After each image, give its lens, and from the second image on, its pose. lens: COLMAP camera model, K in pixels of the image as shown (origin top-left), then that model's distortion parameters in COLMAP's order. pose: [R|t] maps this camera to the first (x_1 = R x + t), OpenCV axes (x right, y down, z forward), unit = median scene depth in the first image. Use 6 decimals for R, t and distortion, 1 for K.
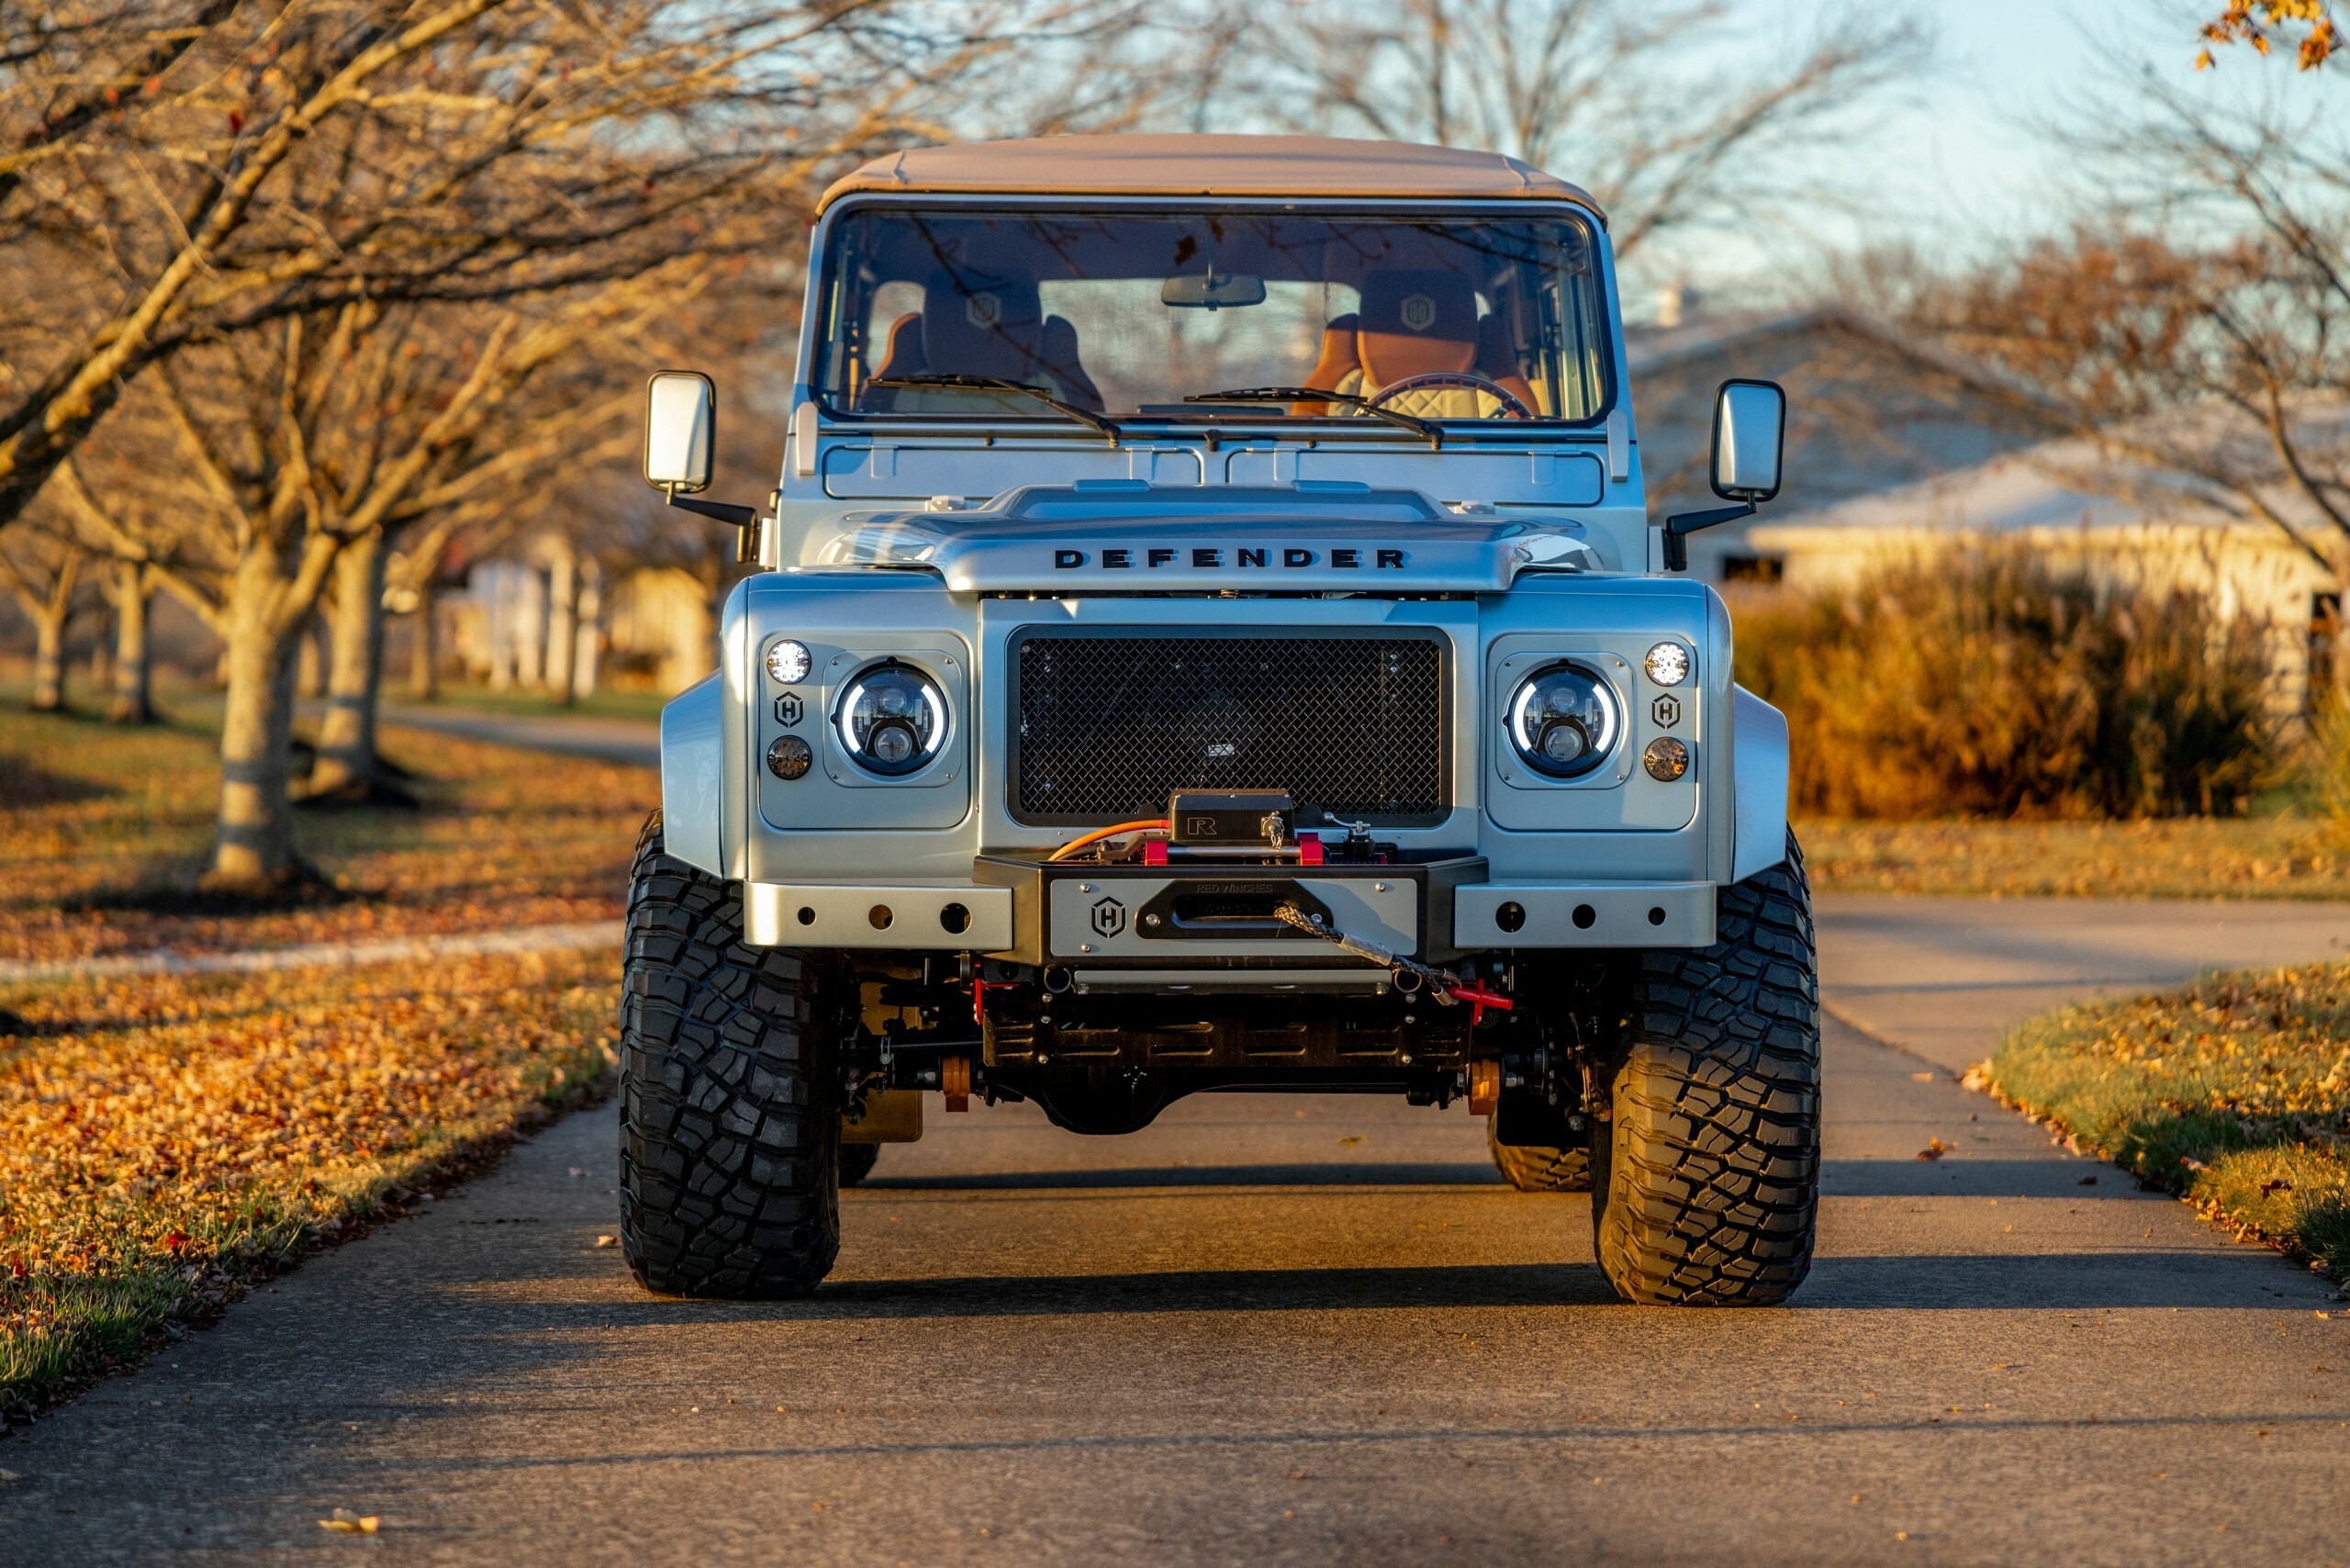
lens RADIAL K [[7039.3, 0, 1175.0], [0, 7039.3, 784.0], [0, 0, 1]] dist [0.122018, -2.261435]
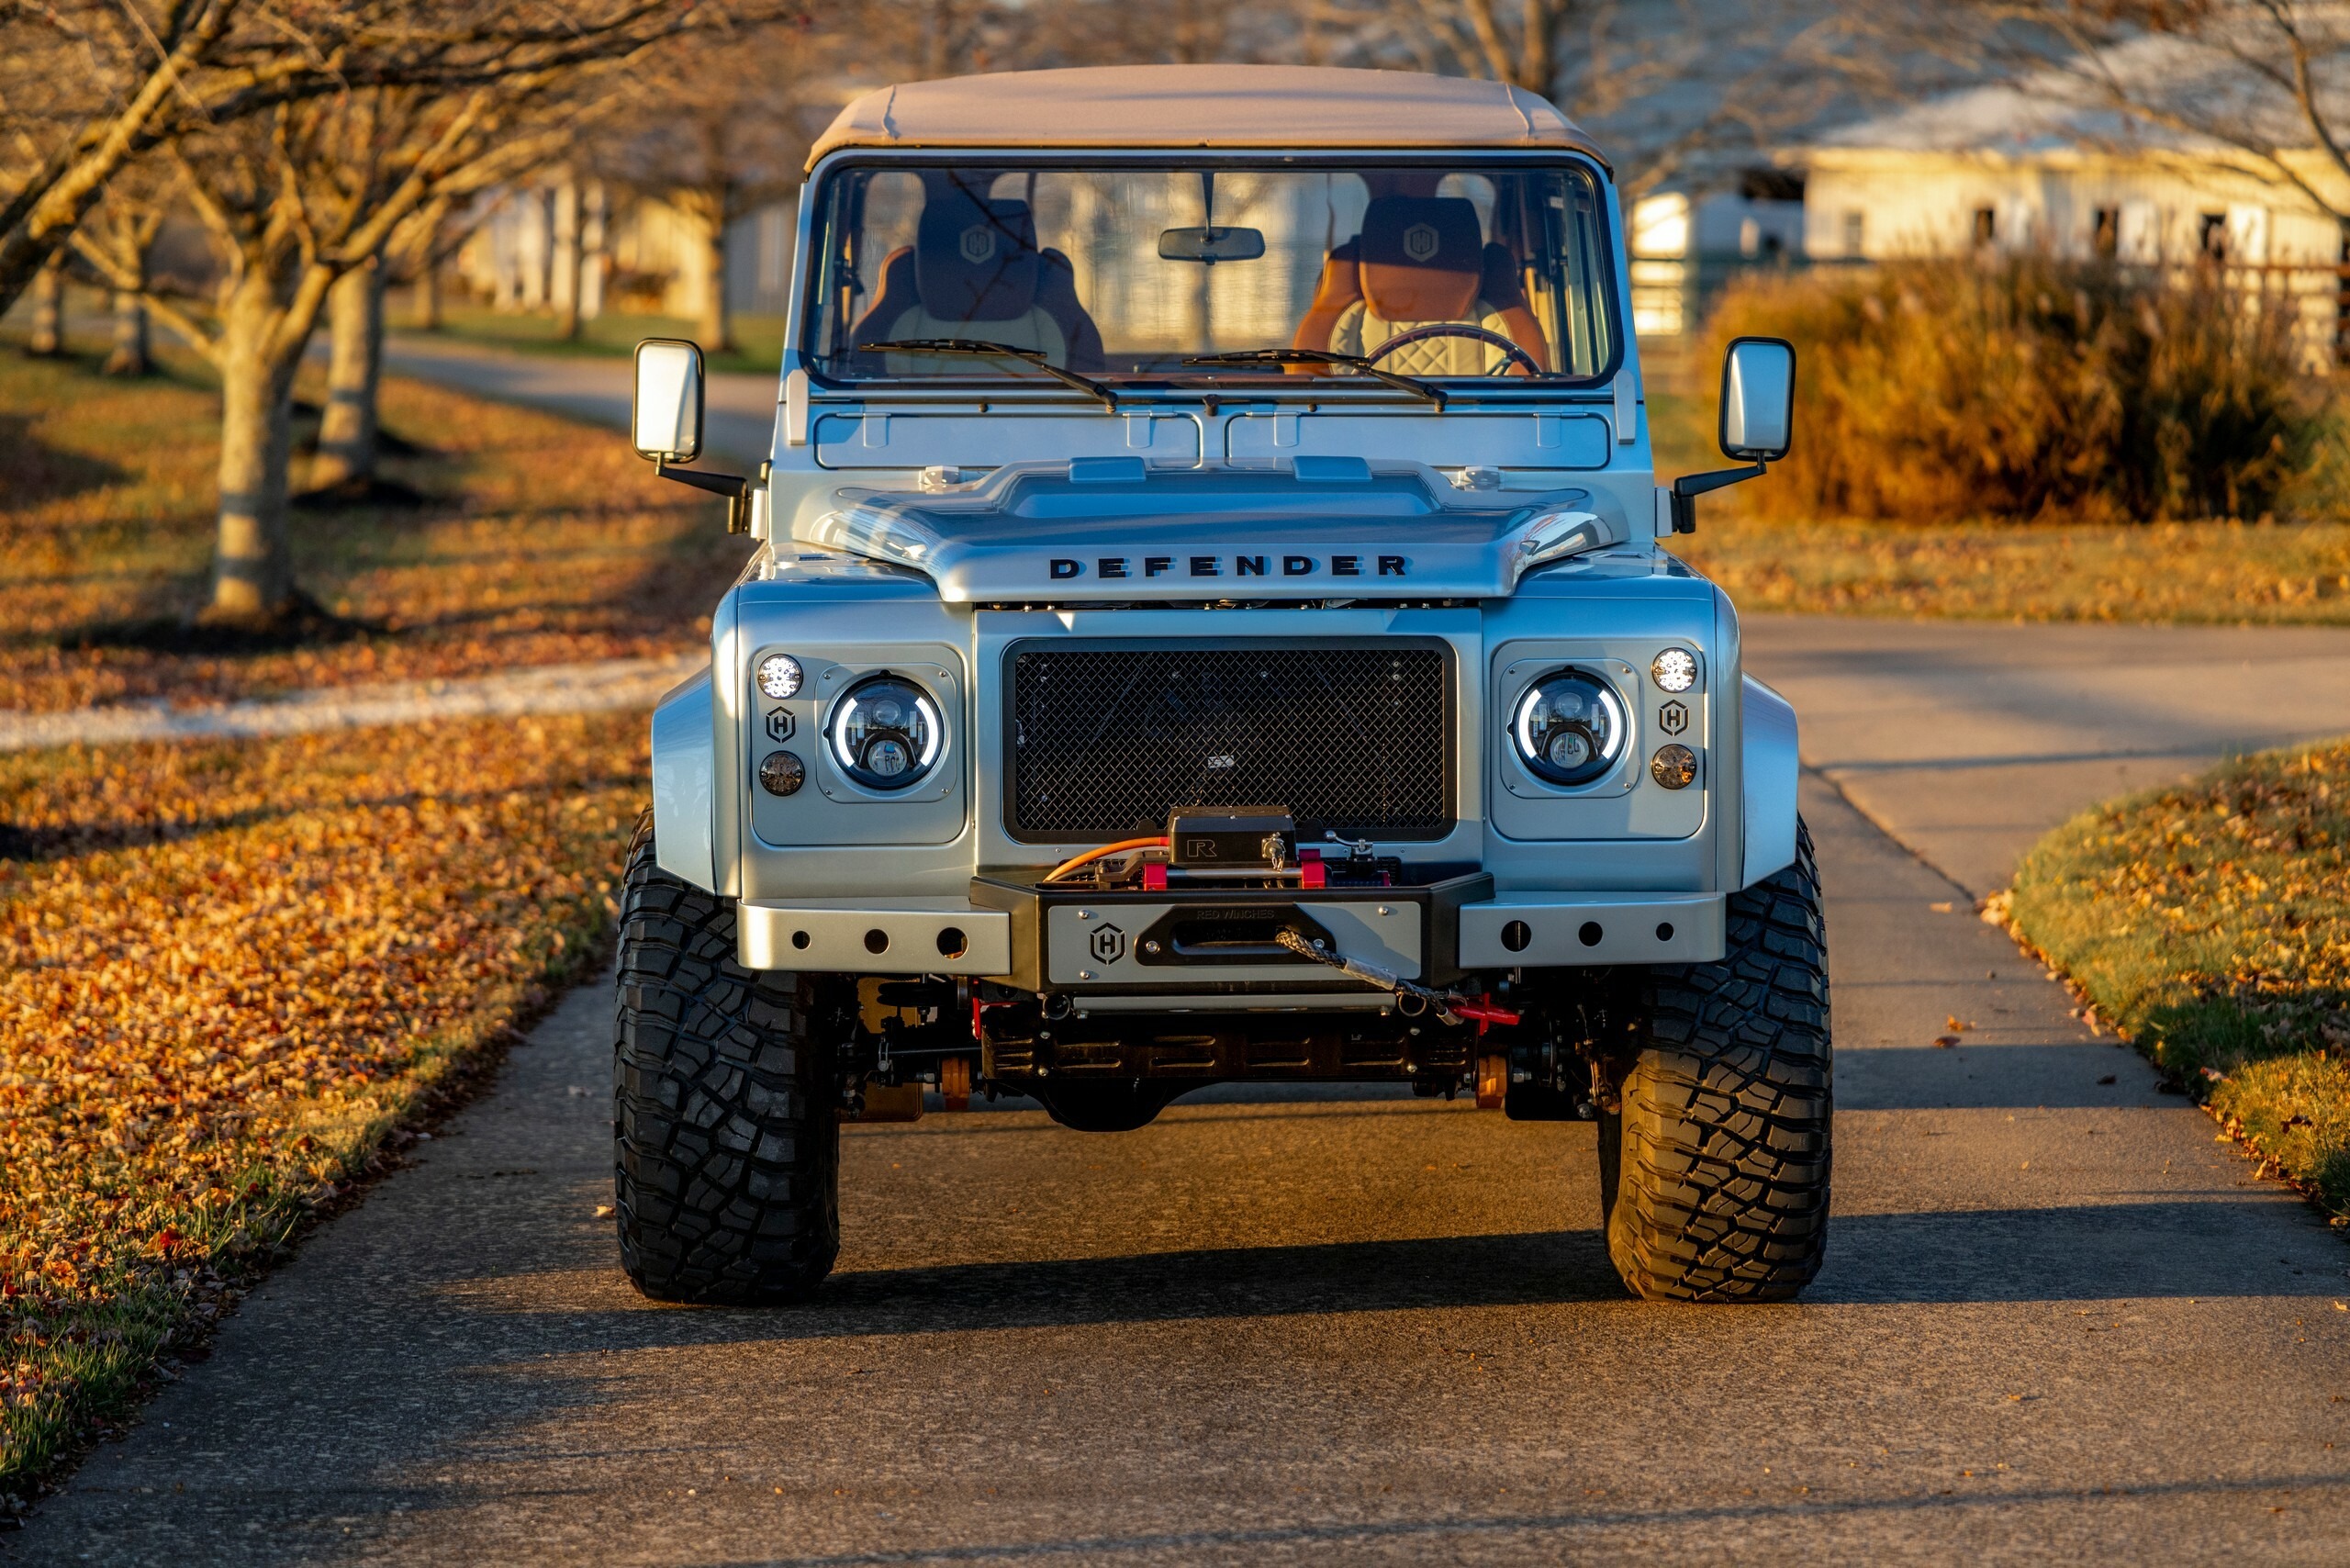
lens RADIAL K [[7121.7, 0, 1175.0], [0, 7121.7, 784.0], [0, 0, 1]] dist [0.093838, -1.718550]
pose [[0.999961, -0.008377, -0.002780, 0.002831], [0.008525, 0.998256, 0.058416, -0.059045], [0.002285, -0.058437, 0.998288, 0.007027]]
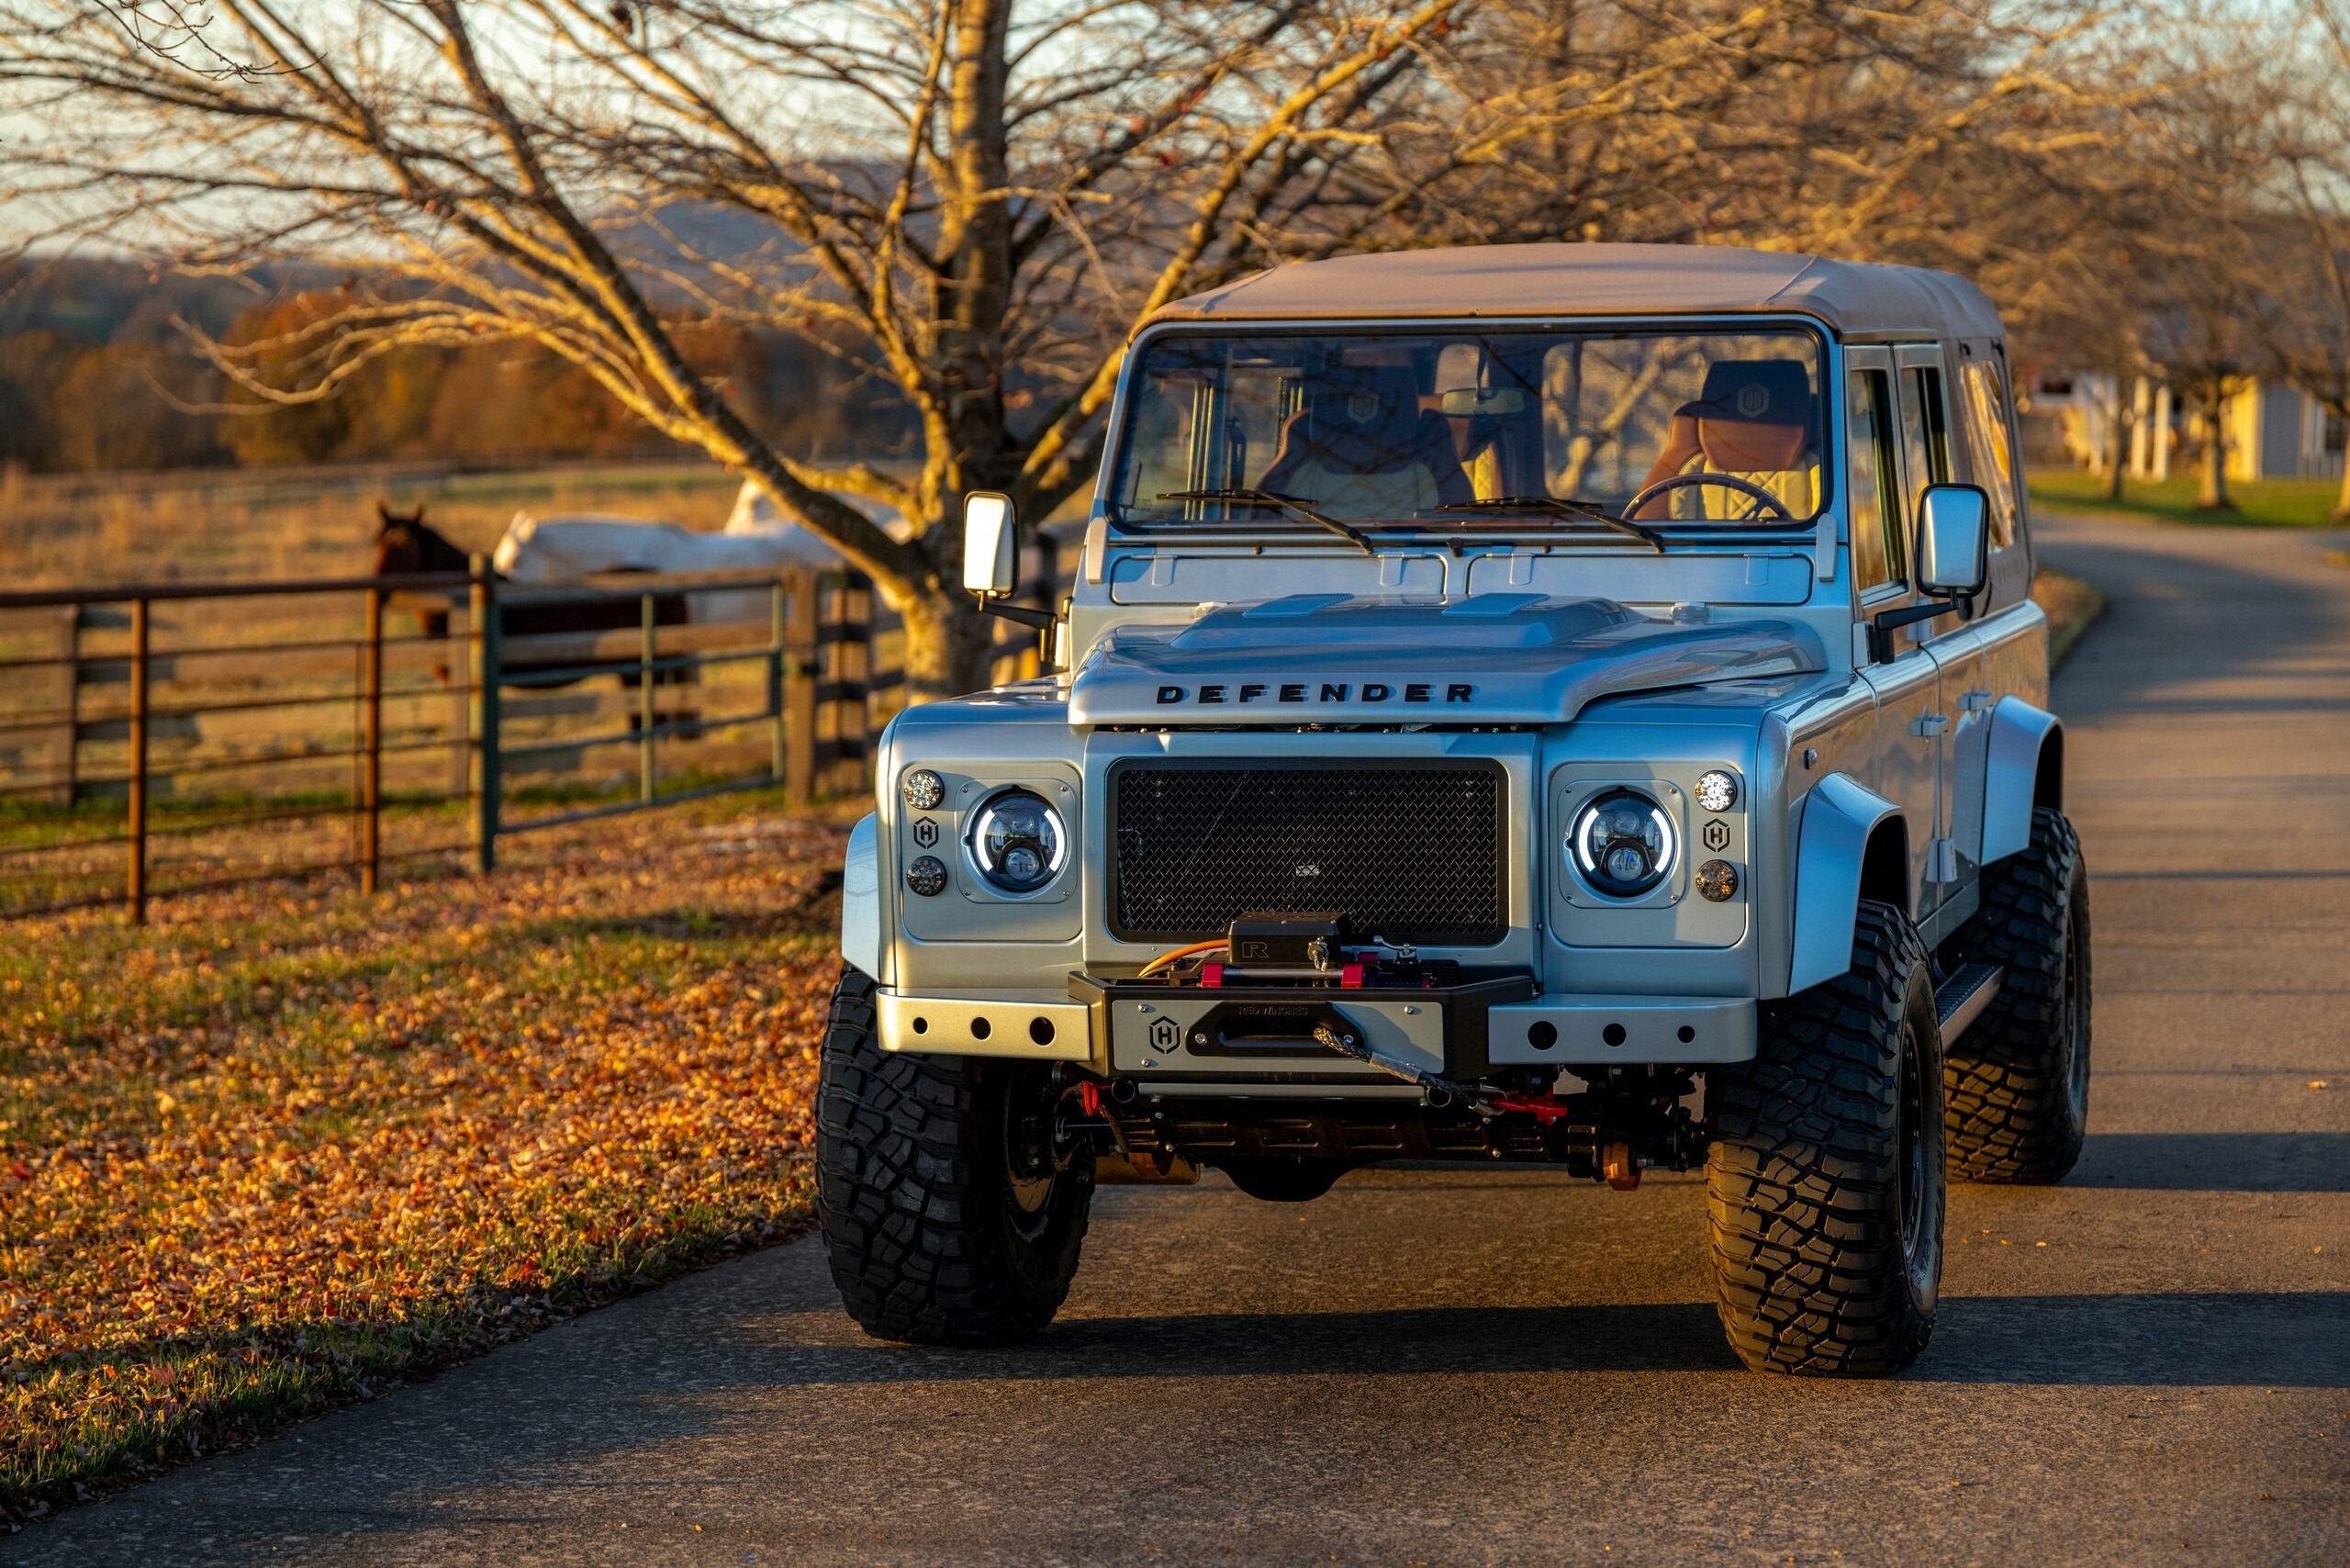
lens RADIAL K [[5697.3, 0, 1175.0], [0, 5697.3, 784.0], [0, 0, 1]] dist [0.088249, -1.207088]
pose [[0.962245, 0.000513, -0.272185, 0.222244], [0.011619, 0.999009, 0.042962, -0.055225], [0.271937, -0.044503, 0.961285, 0.151289]]
